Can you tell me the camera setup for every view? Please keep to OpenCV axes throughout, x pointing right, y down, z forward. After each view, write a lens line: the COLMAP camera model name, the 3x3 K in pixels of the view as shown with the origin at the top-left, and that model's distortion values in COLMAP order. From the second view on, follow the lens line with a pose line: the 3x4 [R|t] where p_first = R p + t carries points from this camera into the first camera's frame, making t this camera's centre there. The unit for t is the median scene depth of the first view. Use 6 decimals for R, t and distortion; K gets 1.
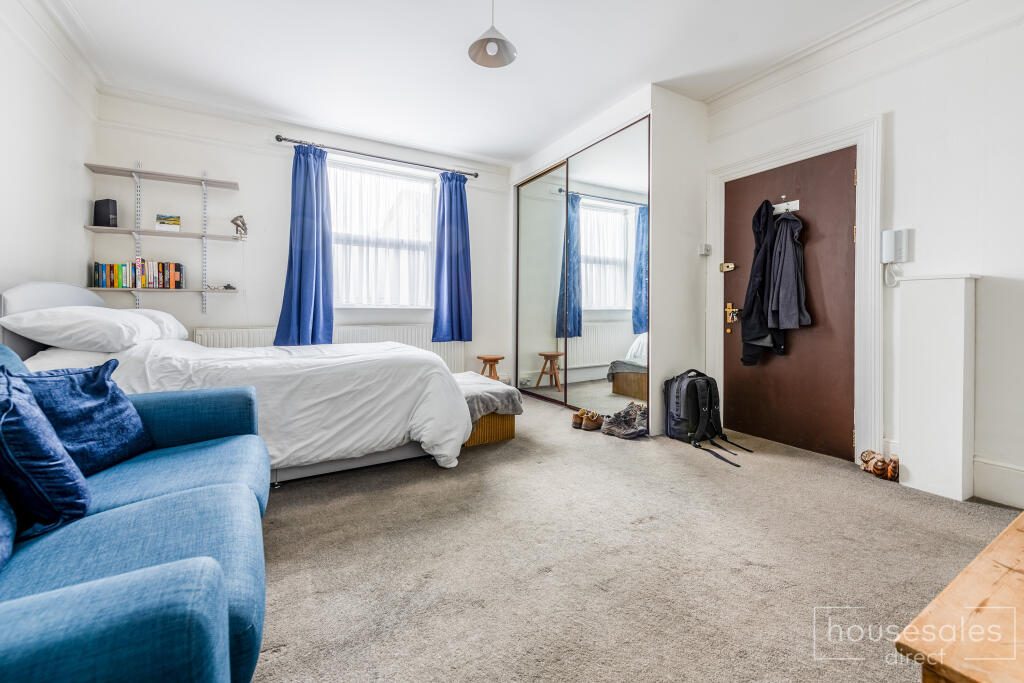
lens RADIAL K [[407.6, 0, 513.3], [0, 407.6, 314.0], [0, 0, 1]] dist [0.001169, -0.000182]
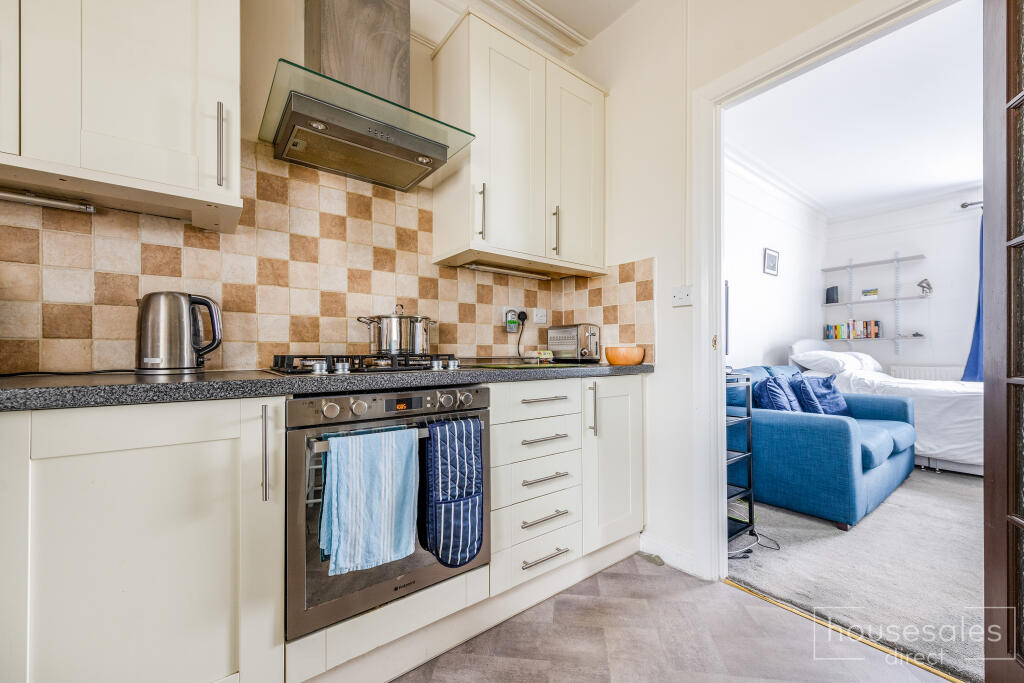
lens RADIAL K [[407.6, 0, 511.3], [0, 407.6, 346.9], [0, 0, 1]] dist [0.001169, -0.000182]
pose [[0.111921, -0.018773, -0.993540, 0.500813], [-0.004871, 0.999799, -0.019440, 0.005605], [0.993705, 0.007015, 0.111807, -0.483245]]
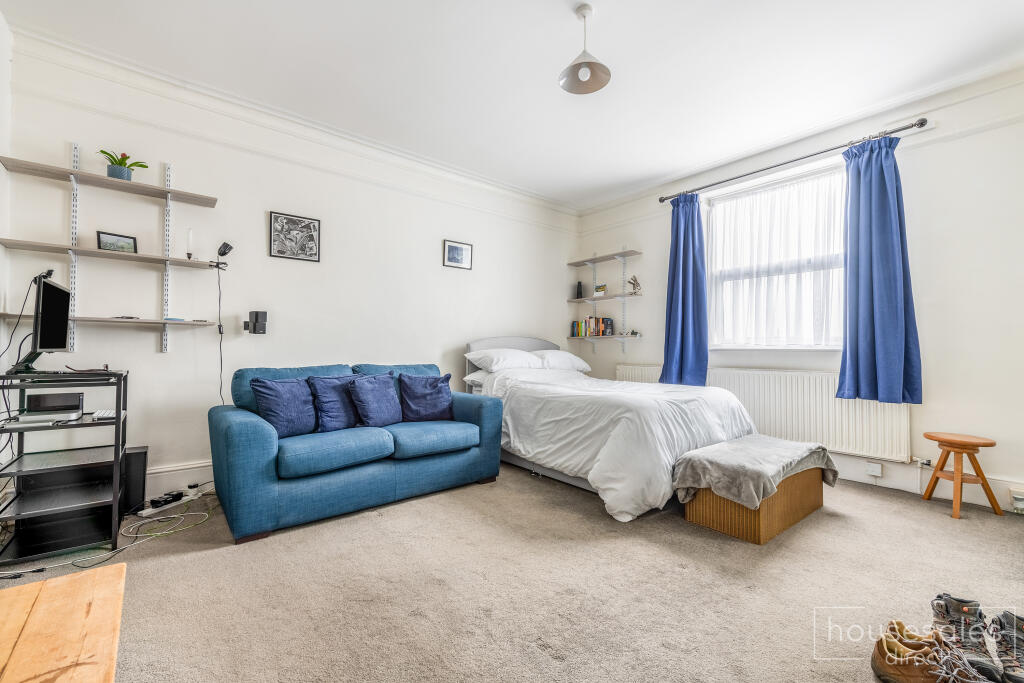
lens RADIAL K [[434.0, 0, 519.6], [0, 434.0, 338.8], [0, 0, 1]] dist [0.001797, 0.000423]
pose [[0.161940, -0.027376, -0.986421, 0.622169], [-0.012098, 0.999485, -0.029725, -0.003237], [0.986726, 0.016747, 0.161526, 0.478415]]
